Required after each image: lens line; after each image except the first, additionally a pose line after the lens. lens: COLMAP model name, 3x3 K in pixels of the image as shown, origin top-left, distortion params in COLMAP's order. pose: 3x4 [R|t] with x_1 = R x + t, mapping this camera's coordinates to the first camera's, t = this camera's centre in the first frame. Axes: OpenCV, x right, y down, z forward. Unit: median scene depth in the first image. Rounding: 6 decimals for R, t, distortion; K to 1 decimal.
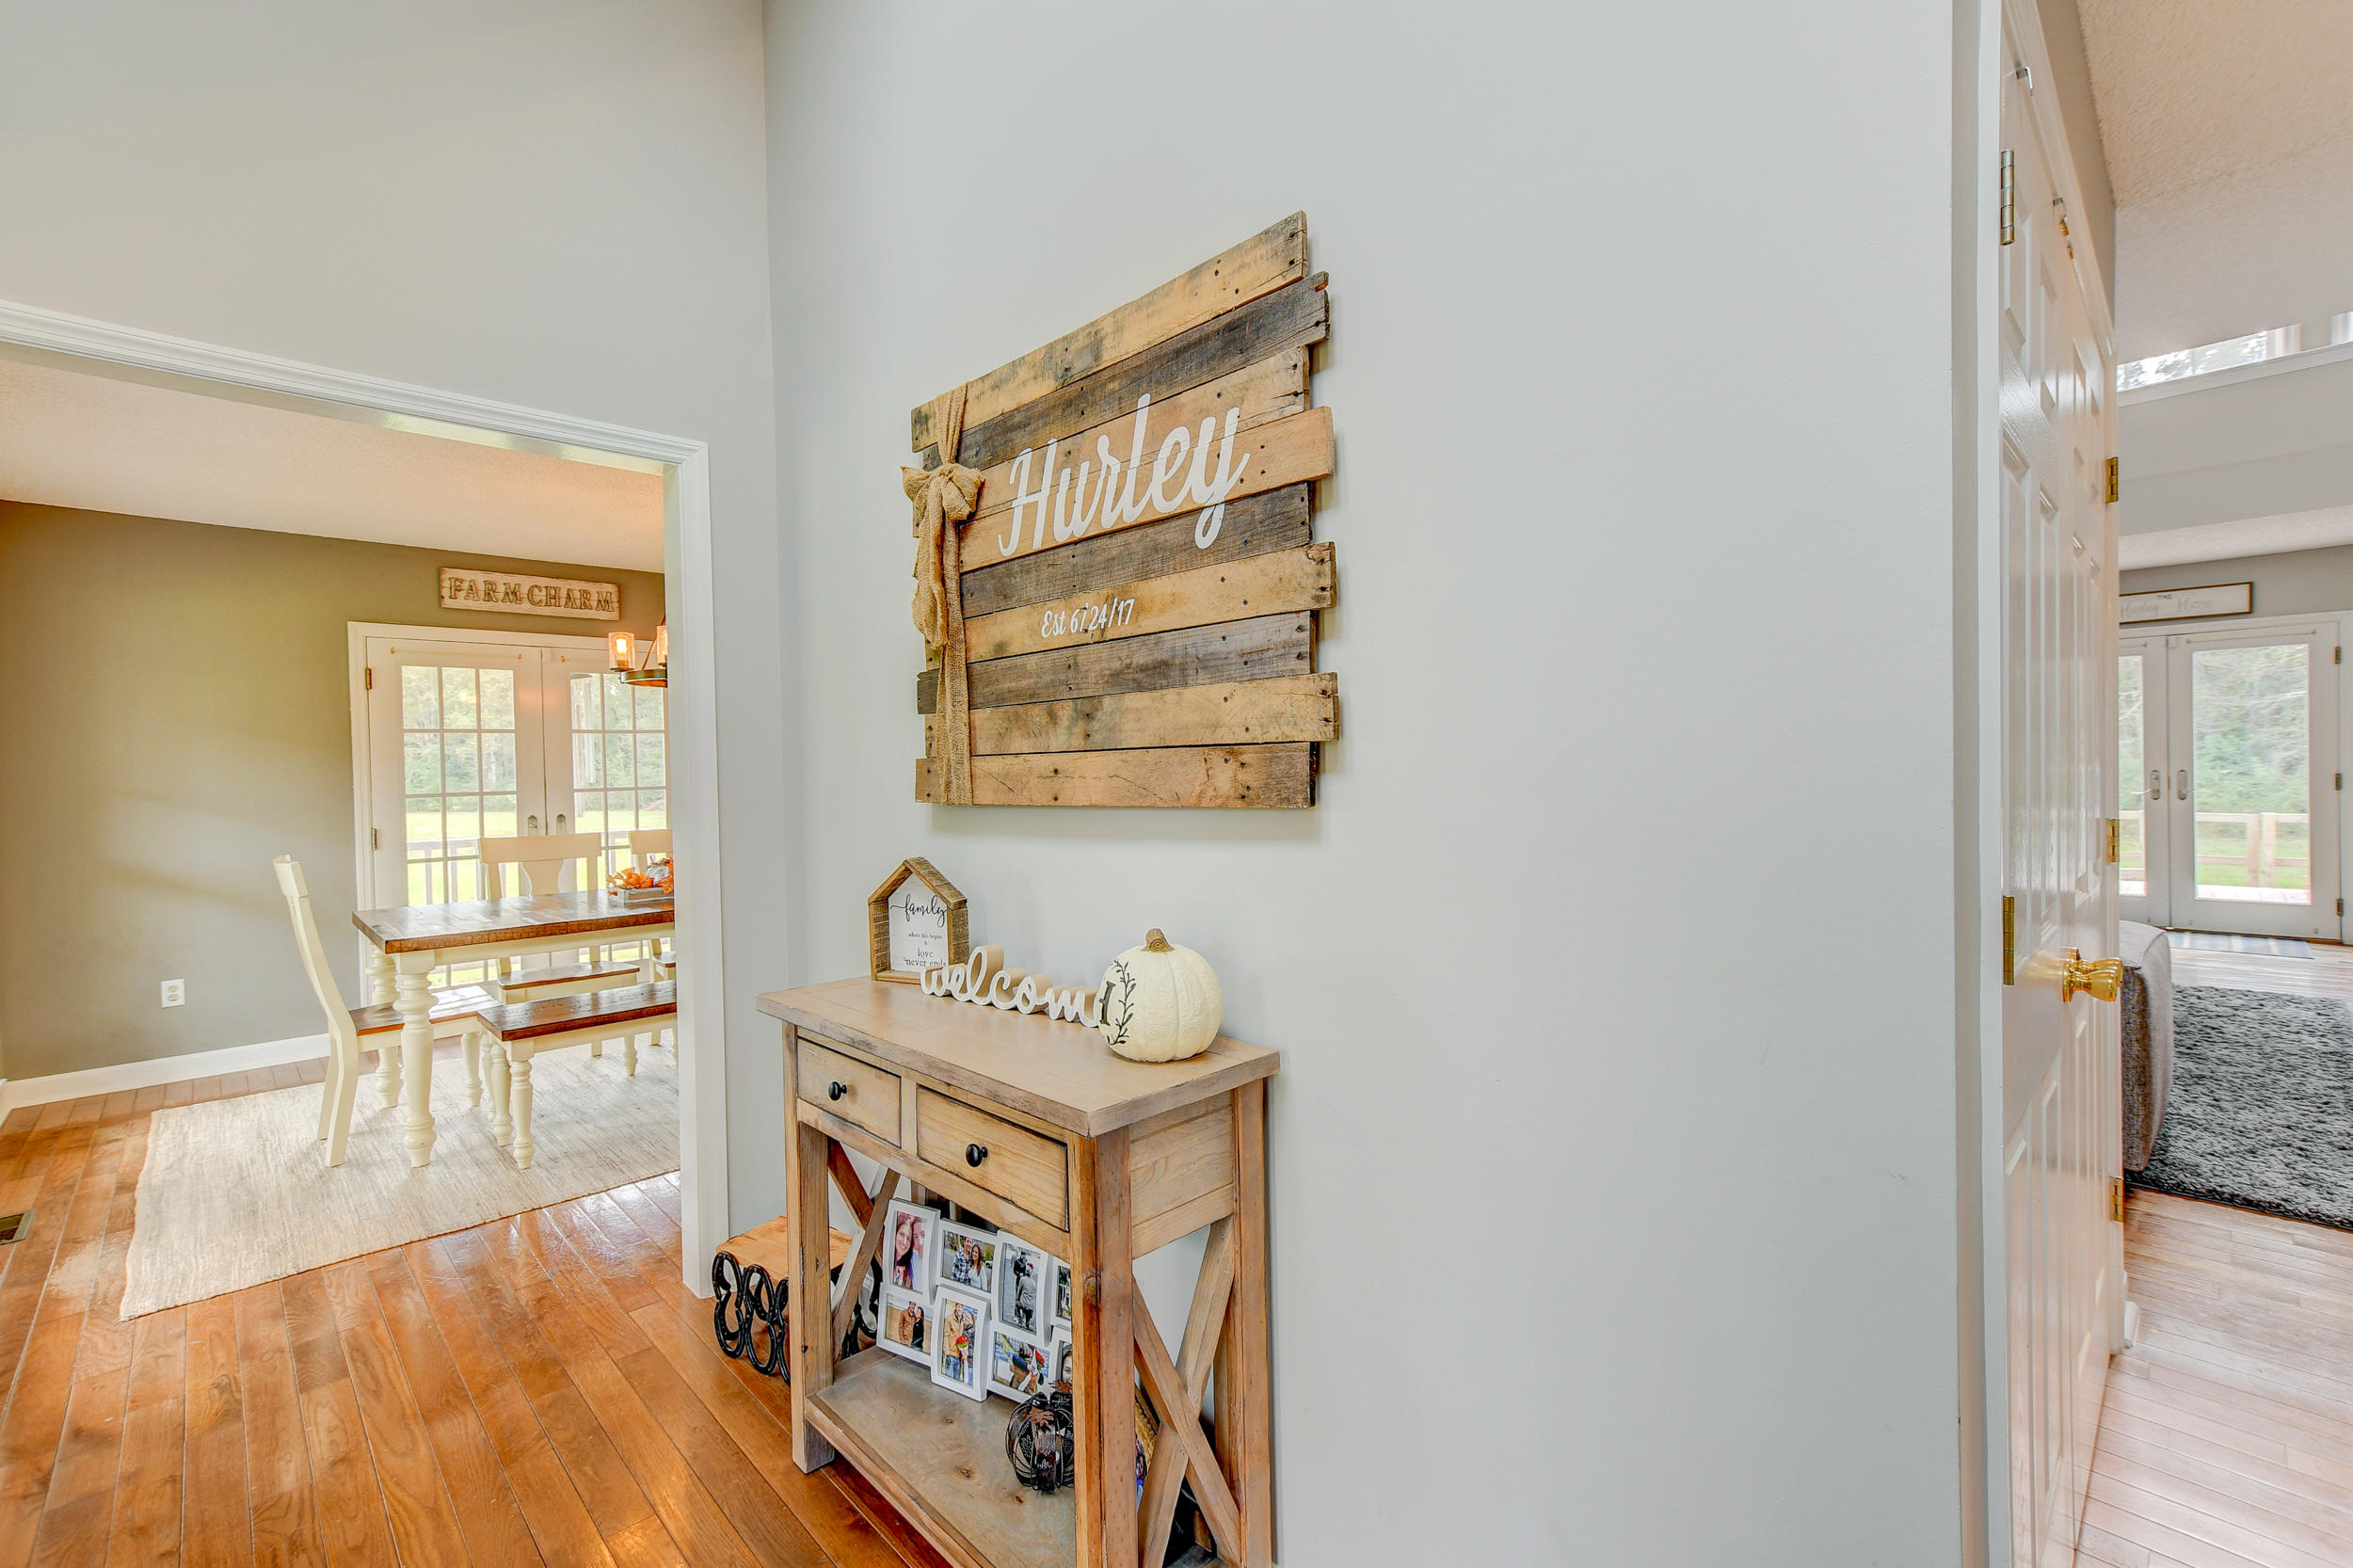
lens RADIAL K [[1017.0, 0, 1180.7], [0, 1017.0, 786.2], [0, 0, 1]] dist [0.001686, 0.001868]
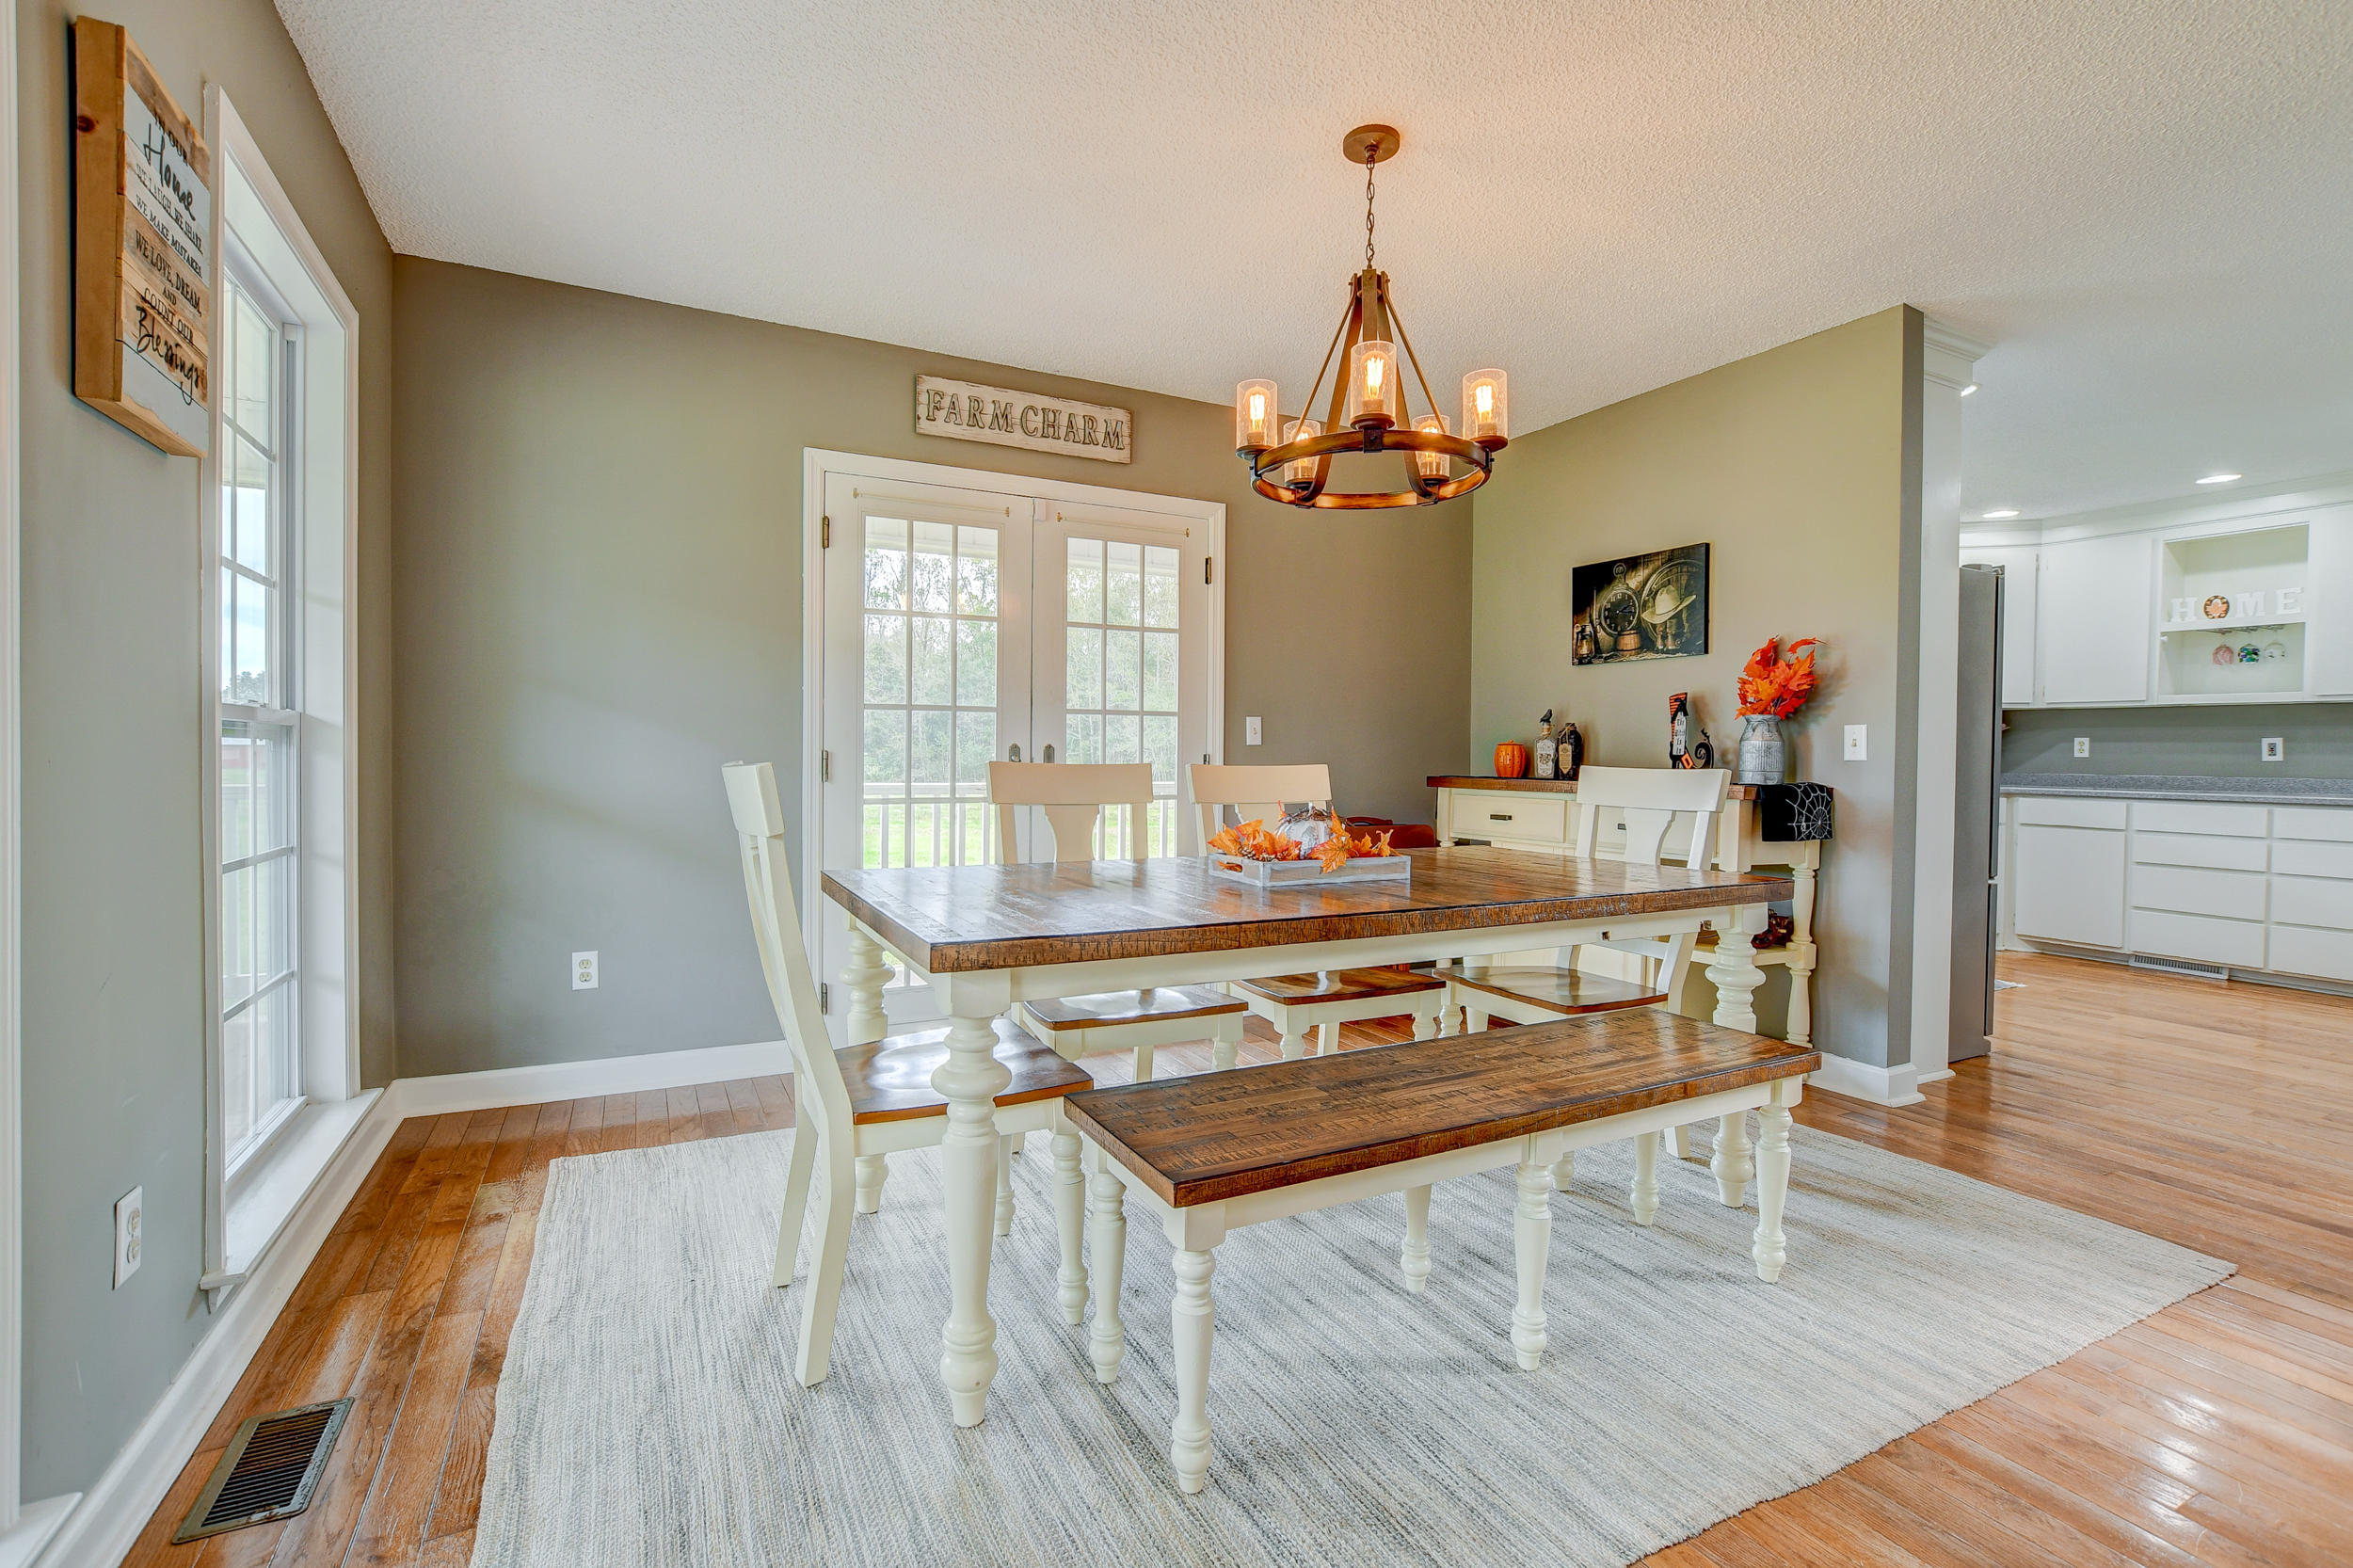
lens RADIAL K [[1017.0, 0, 1158.6], [0, 1017.0, 776.9], [0, 0, 1]] dist [0.001686, 0.001868]
pose [[0.959236, 0.029677, -0.281045, -0.380781], [-0.029715, 0.999550, 0.004127, 0.047491], [0.281041, 0.004393, 0.959686, 0.402919]]
